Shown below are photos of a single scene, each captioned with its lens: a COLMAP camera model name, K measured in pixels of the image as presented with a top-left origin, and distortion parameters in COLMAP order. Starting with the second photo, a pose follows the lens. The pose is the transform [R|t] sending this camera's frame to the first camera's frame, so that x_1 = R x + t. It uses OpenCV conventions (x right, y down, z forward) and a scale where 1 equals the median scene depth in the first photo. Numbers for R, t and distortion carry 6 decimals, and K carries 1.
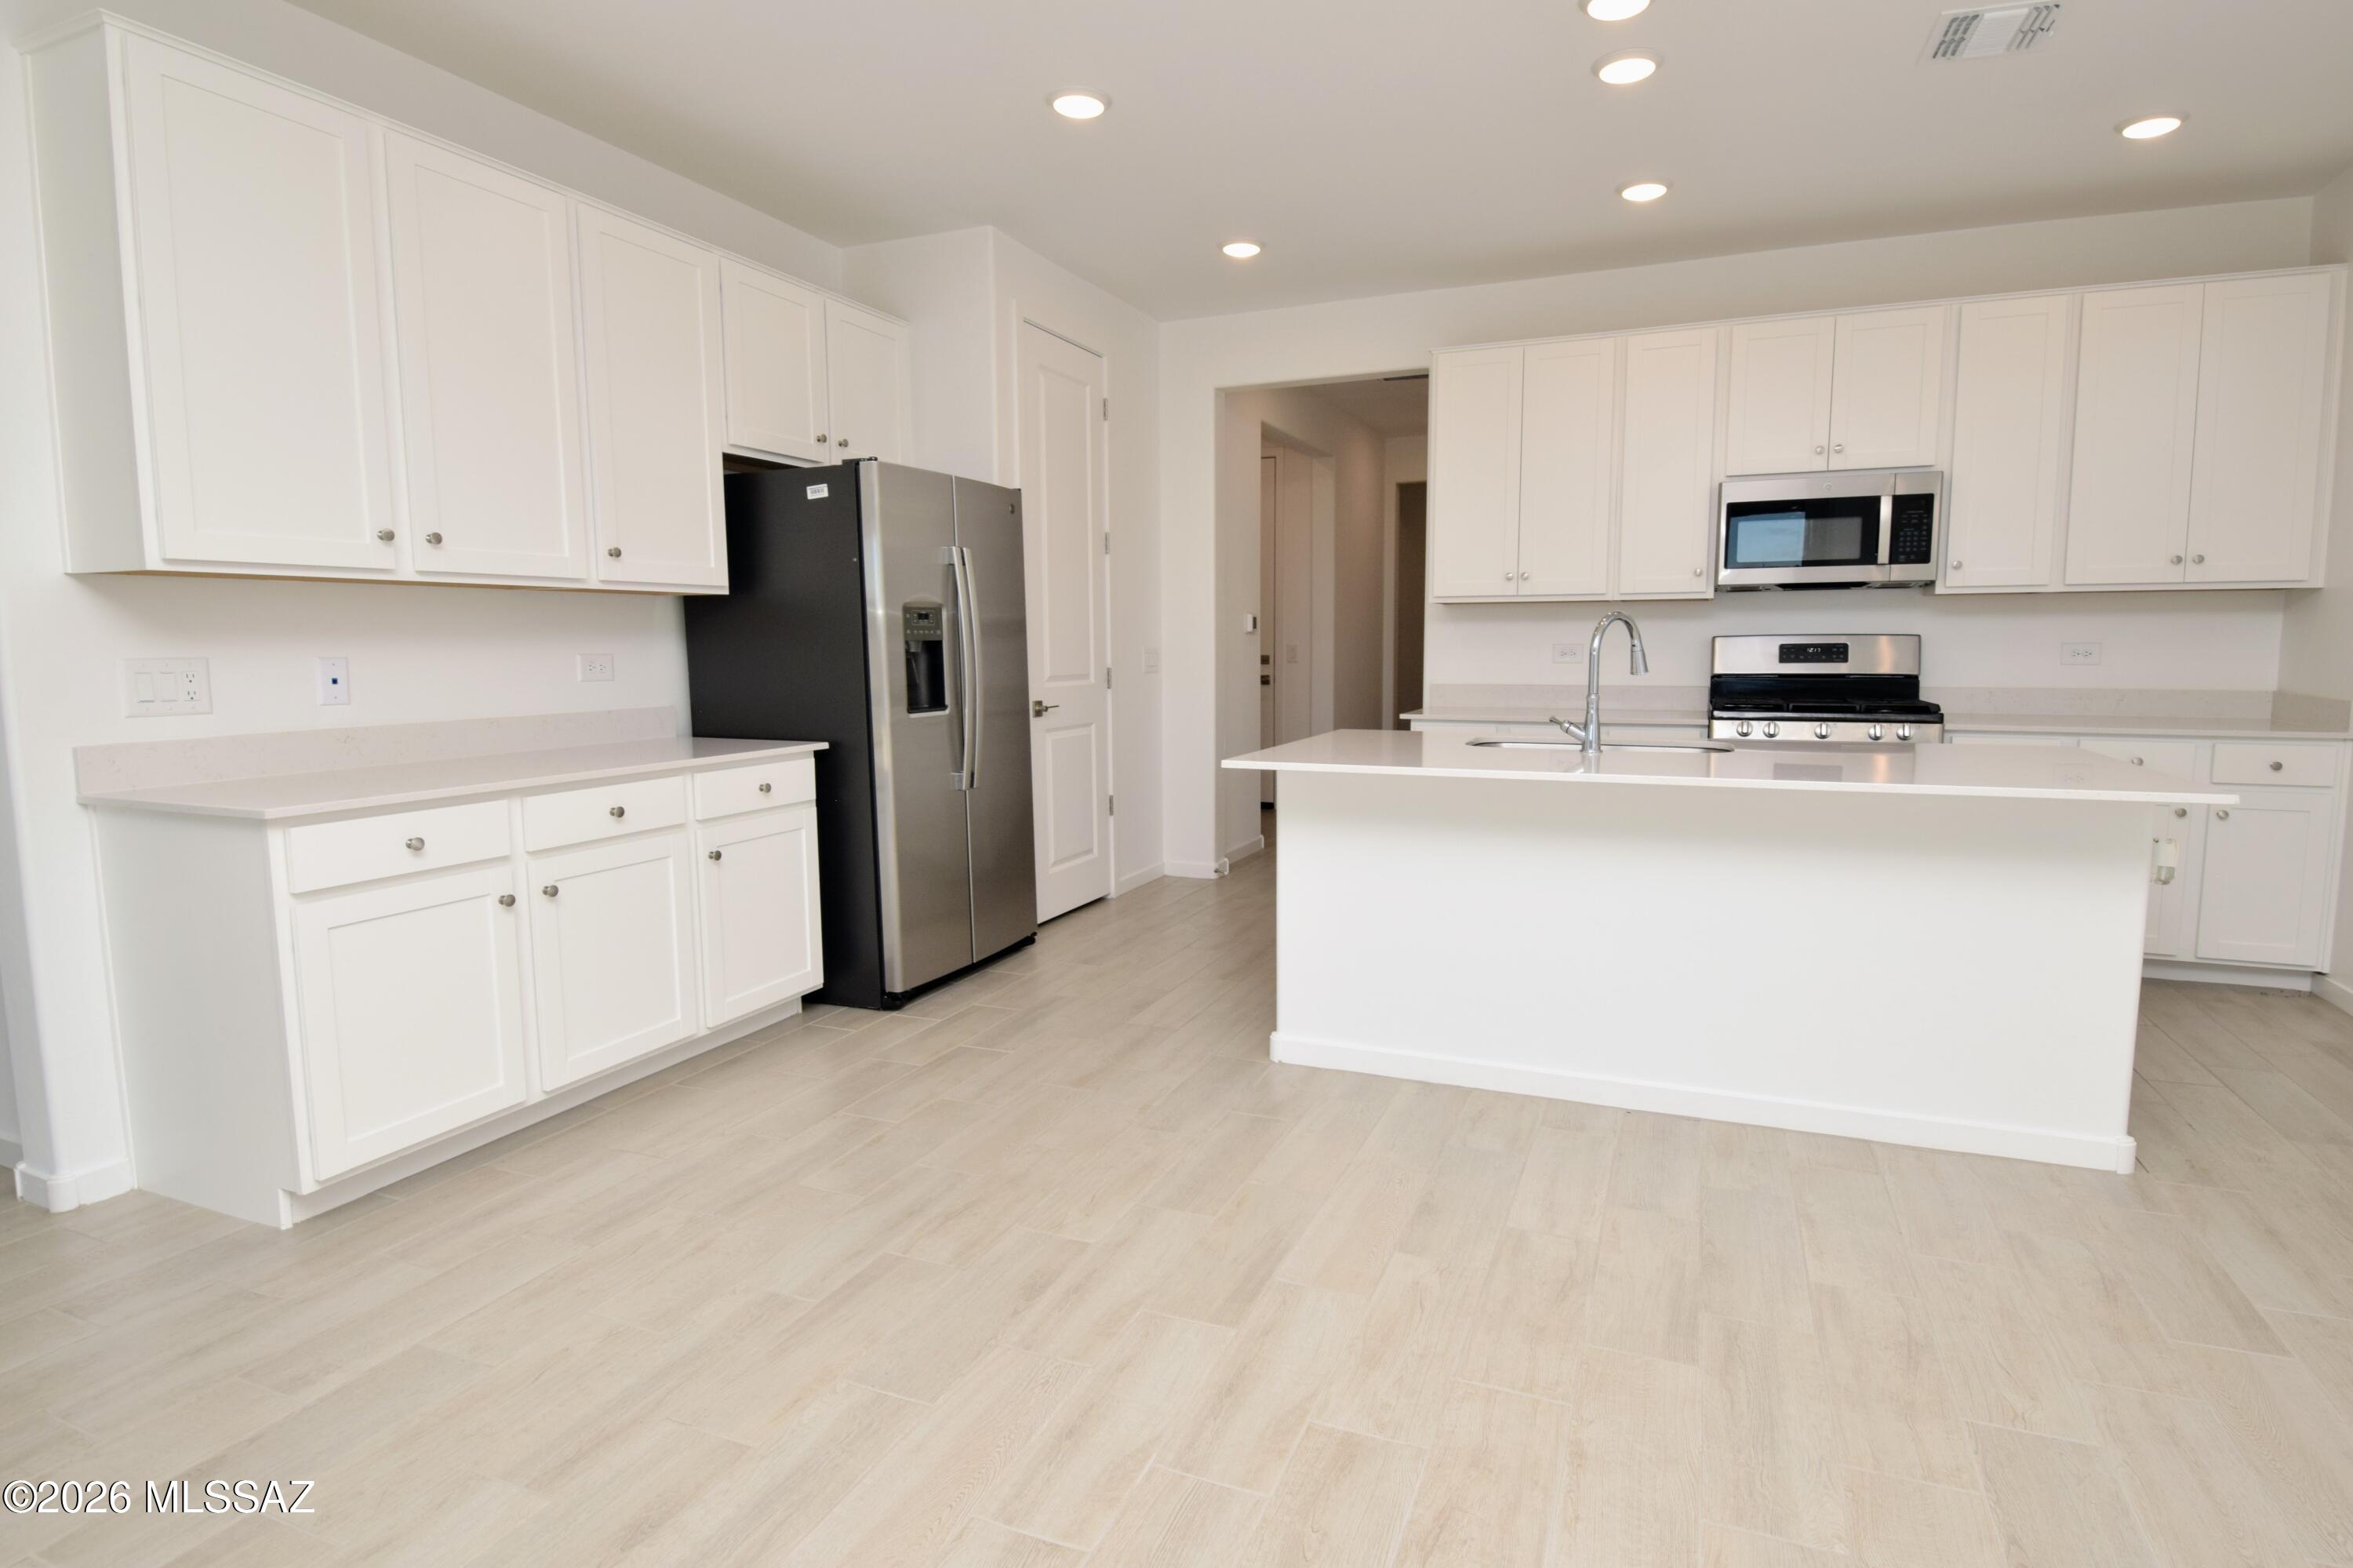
lens RADIAL K [[1225.3, 0, 1204.3], [0, 1225.3, 773.2], [0, 0, 1]] dist [0.024222, -0.028703]
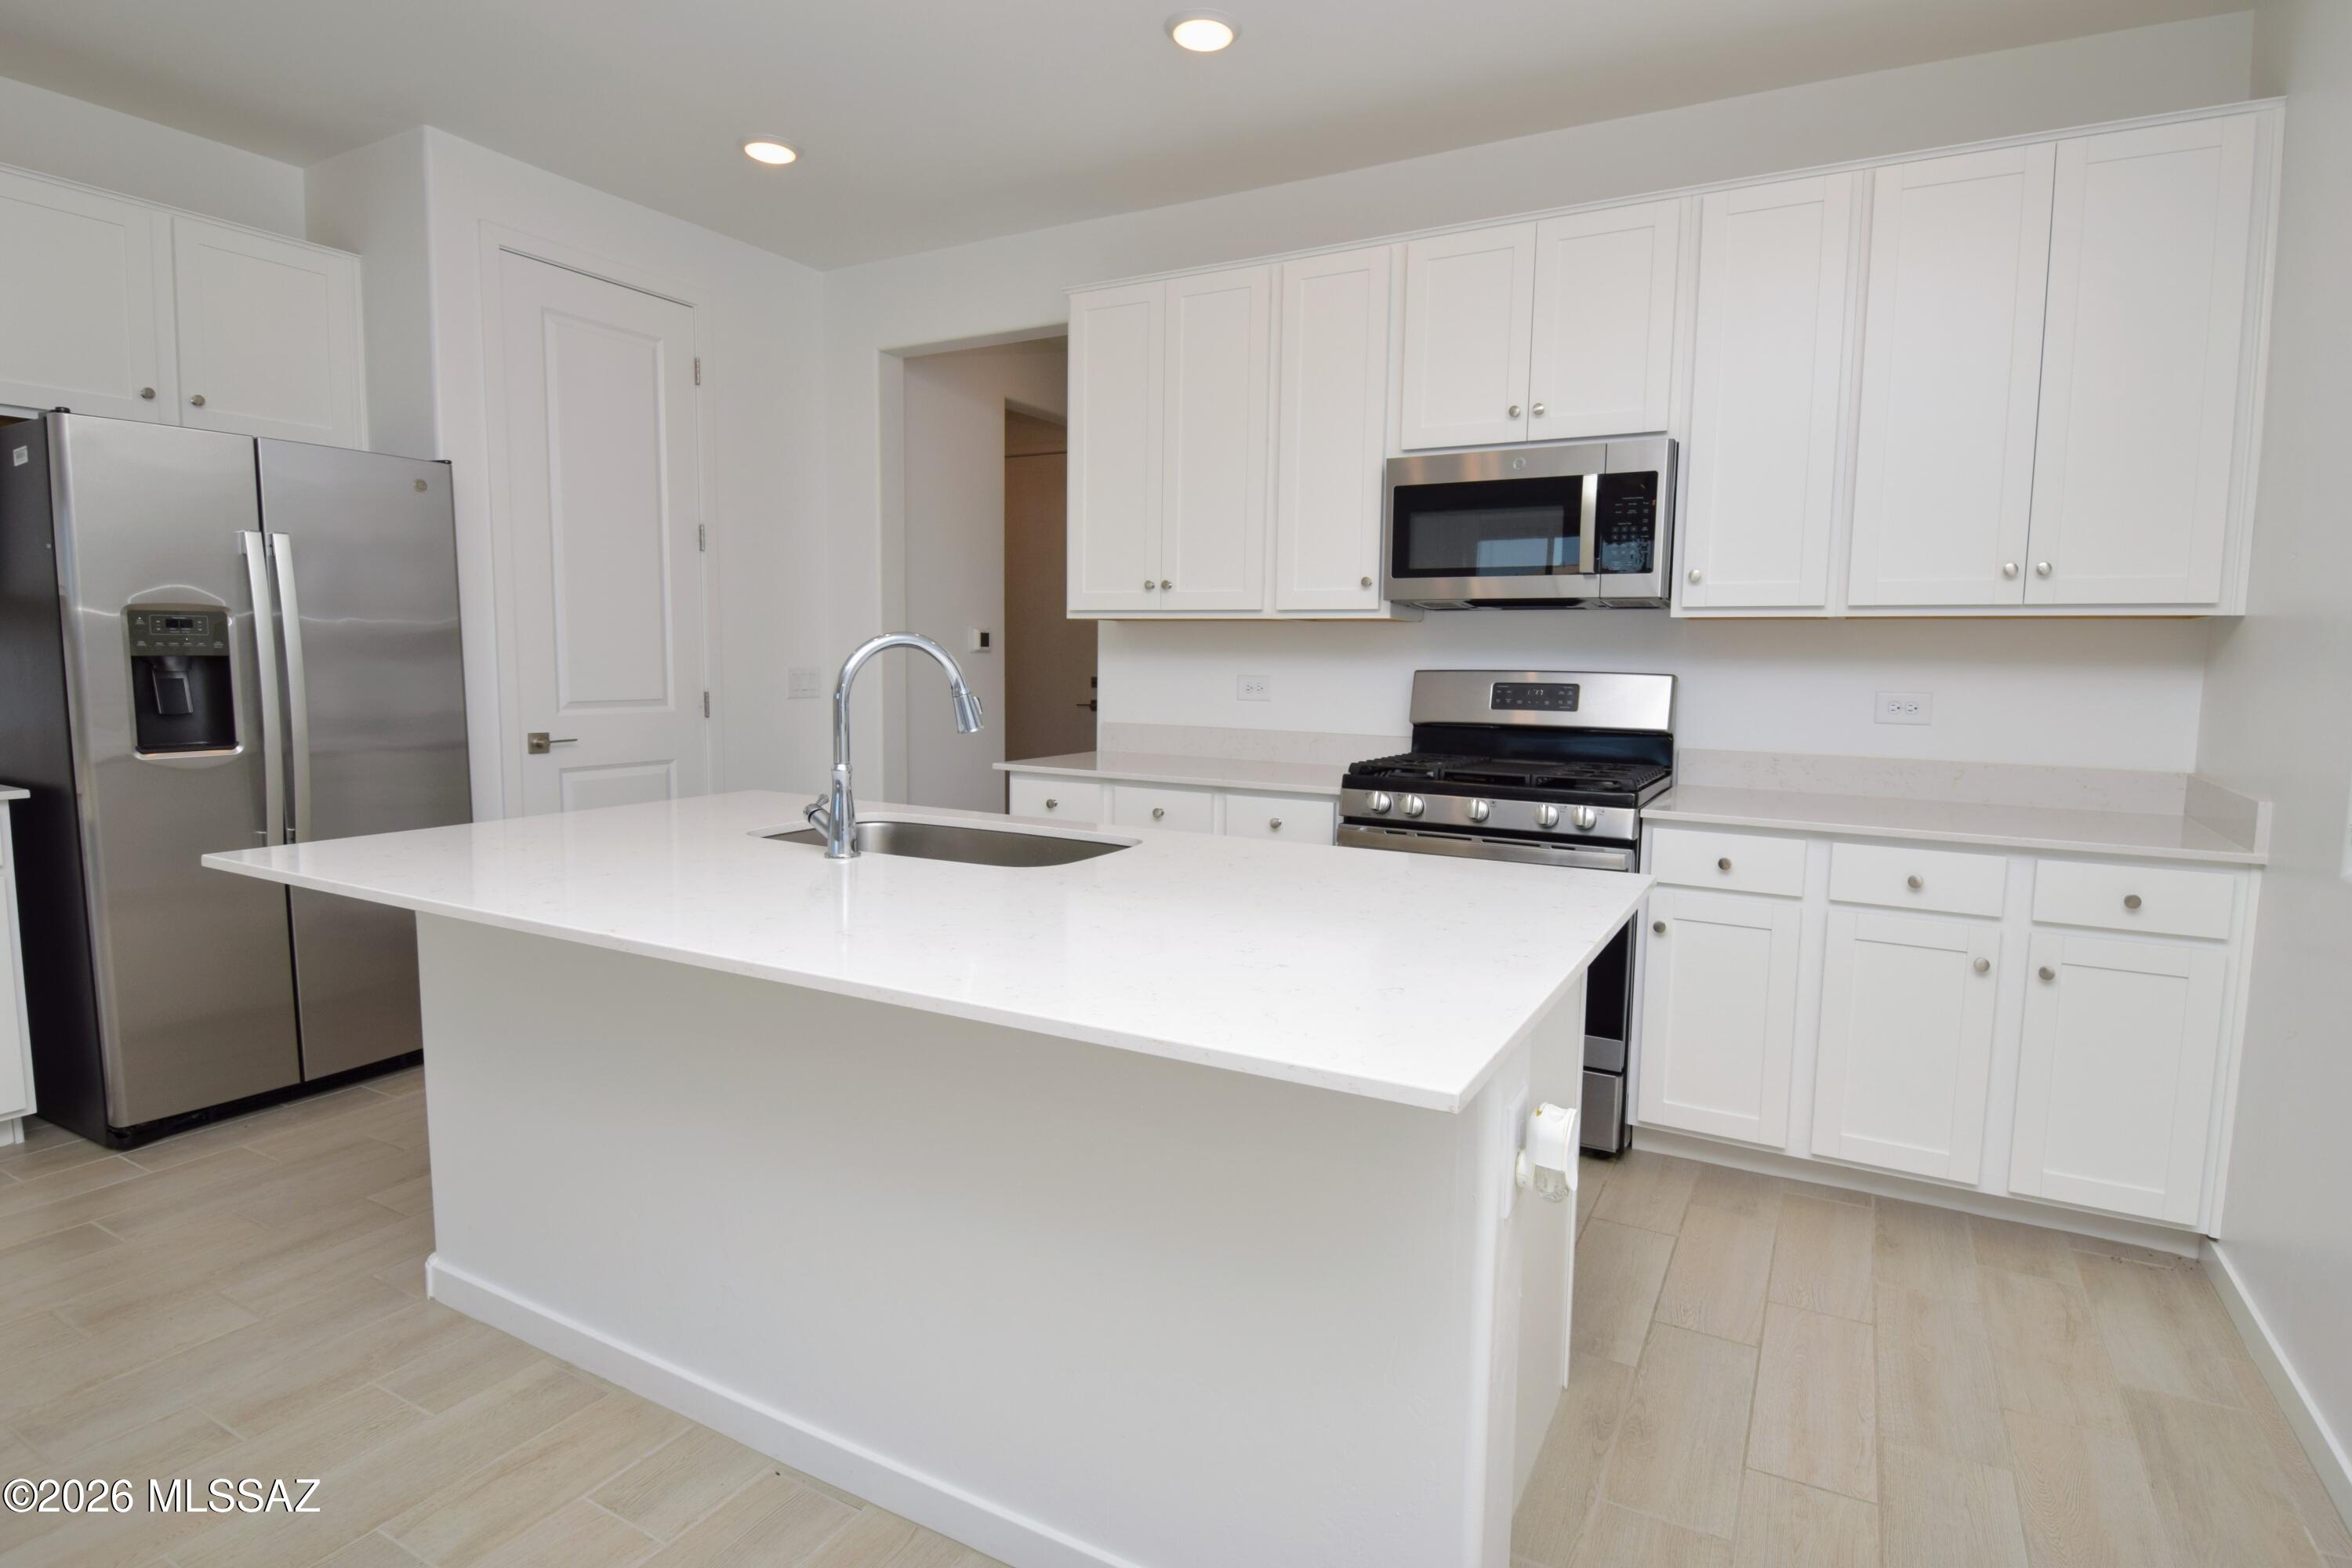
lens RADIAL K [[1191.1, 0, 1204.8], [0, 1191.1, 774.2], [0, 0, 1]] dist [0.021172, -0.026335]
pose [[0.993629, 0.031072, -0.108334, 0.417698], [-0.031892, 0.999474, -0.005851, -0.045896], [0.108096, 0.009268, 0.994097, 0.309687]]
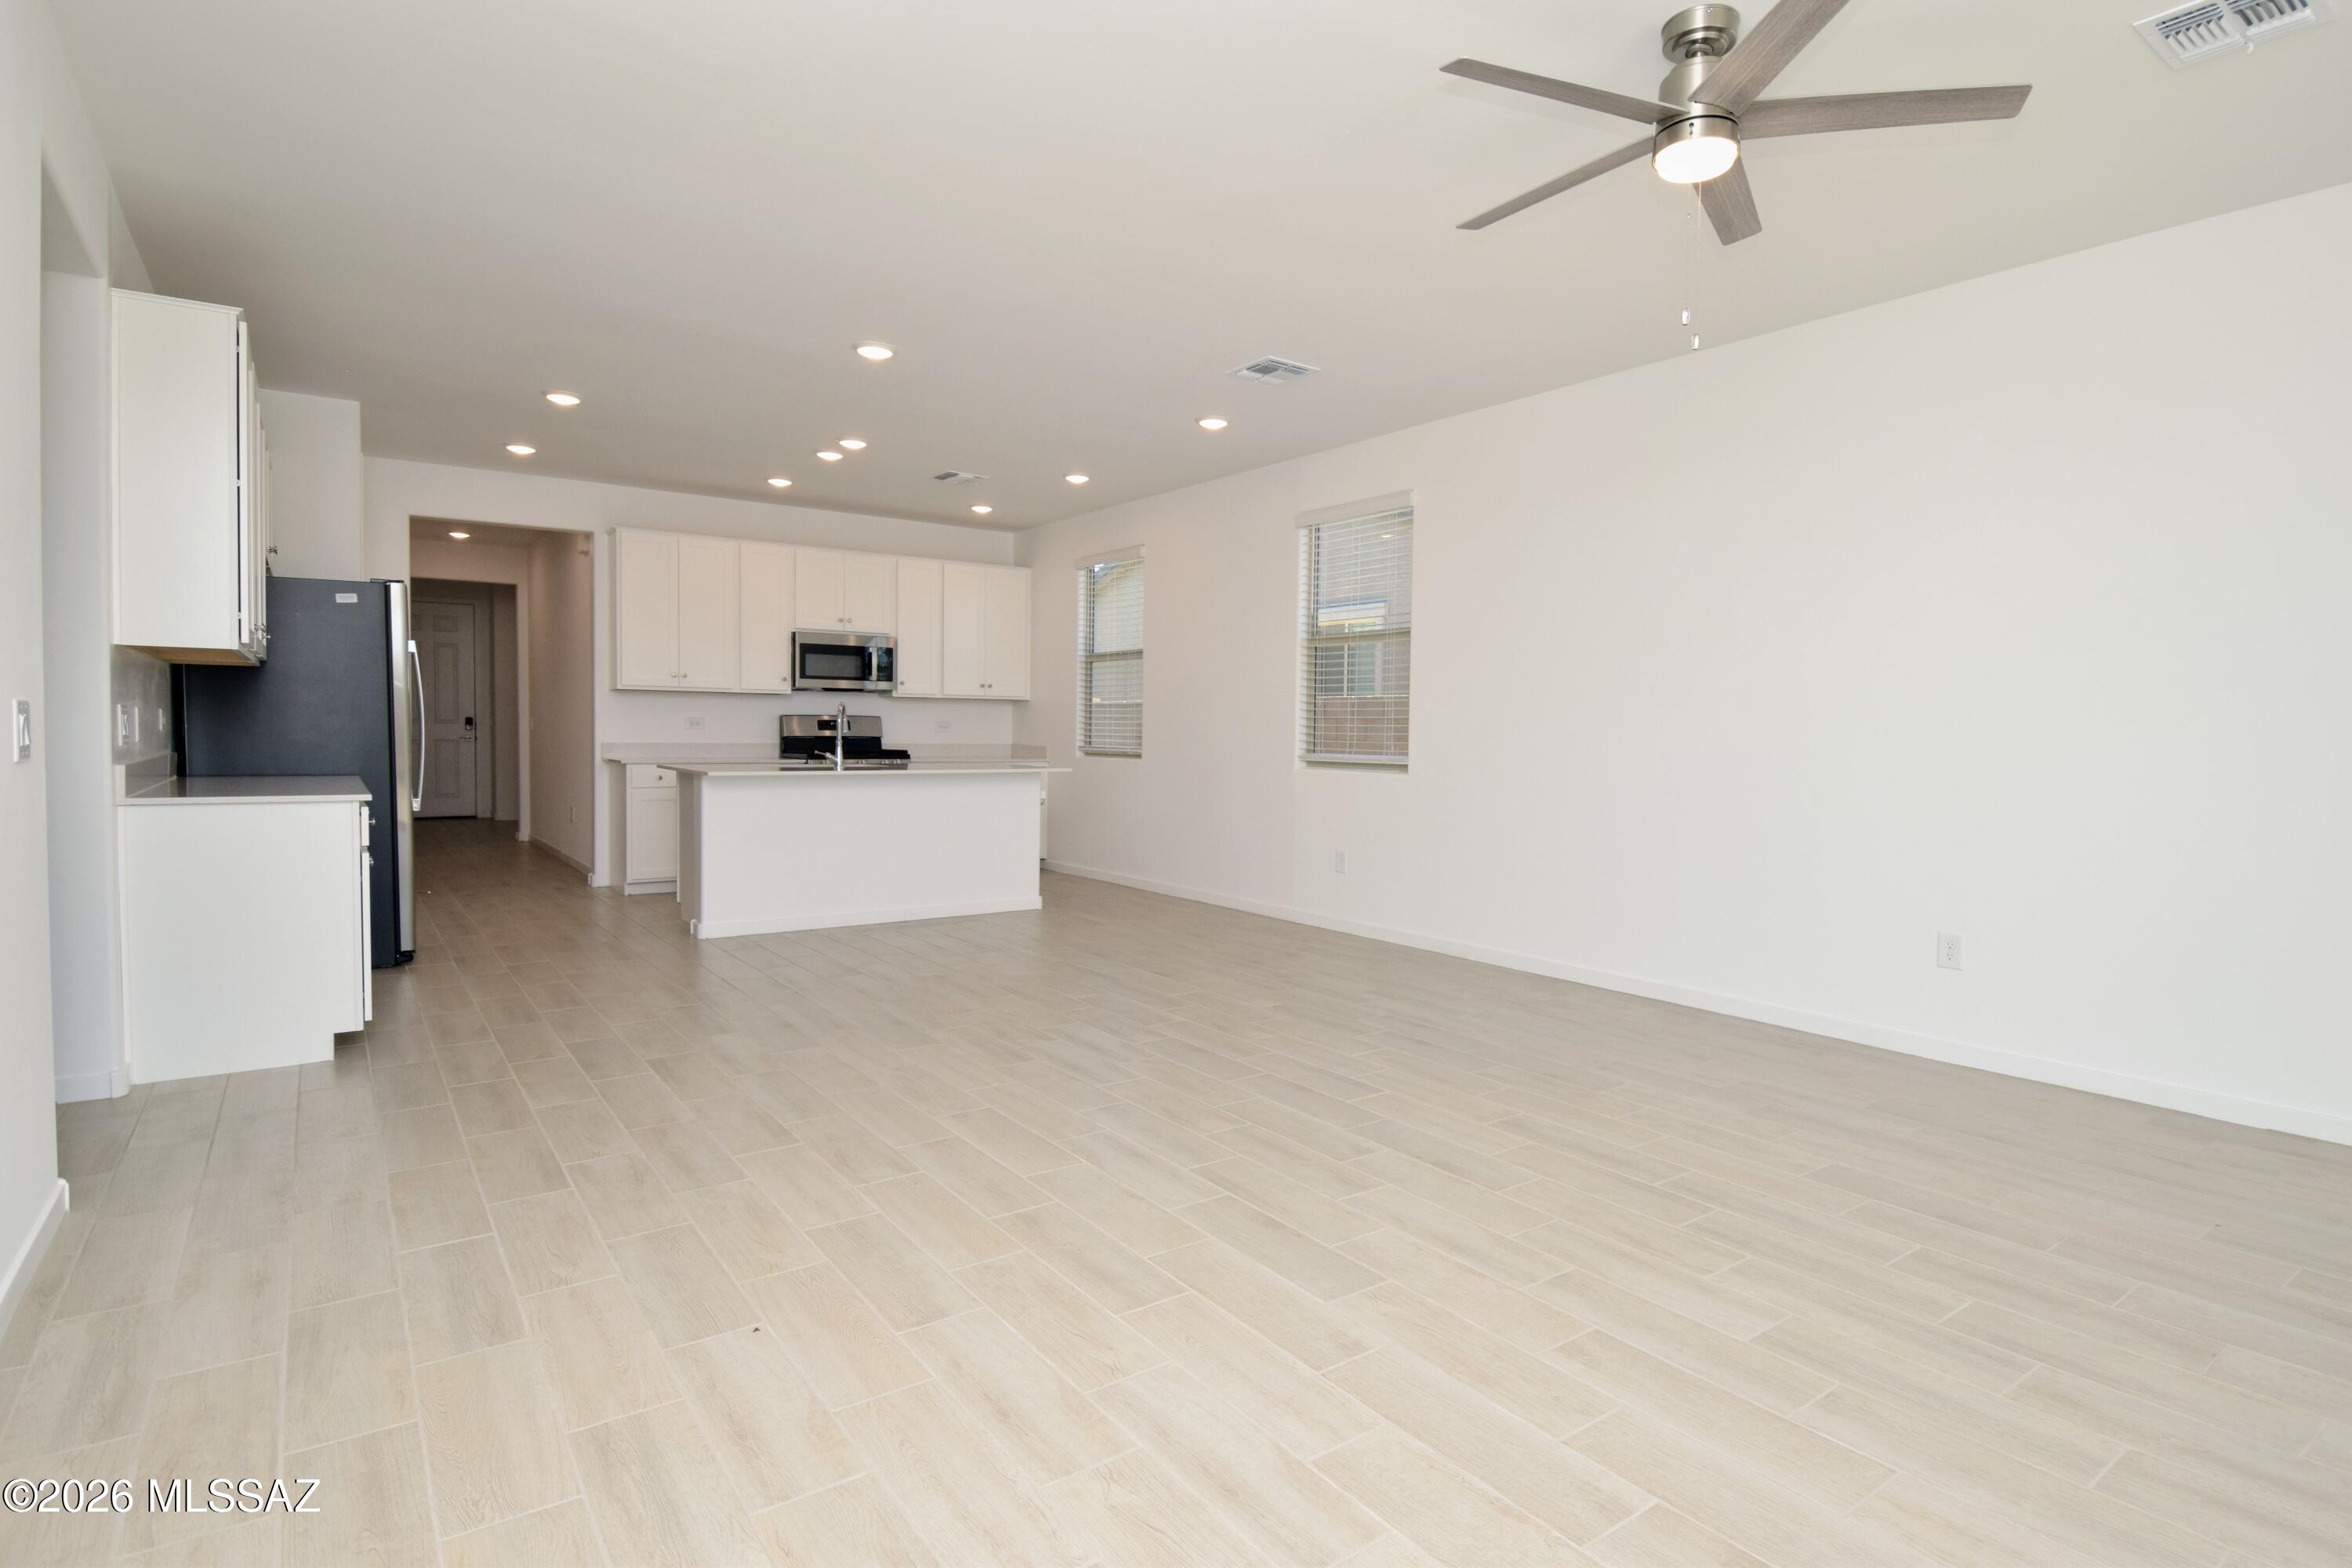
lens RADIAL K [[1191.1, 0, 1204.8], [0, 1191.1, 774.2], [0, 0, 1]] dist [0.021172, -0.026335]
pose [[0.519135, -0.020122, 0.854455, -0.837545], [0.076816, 0.996775, -0.023197, 0.068186], [-0.851233, 0.077678, 0.519006, -0.454971]]
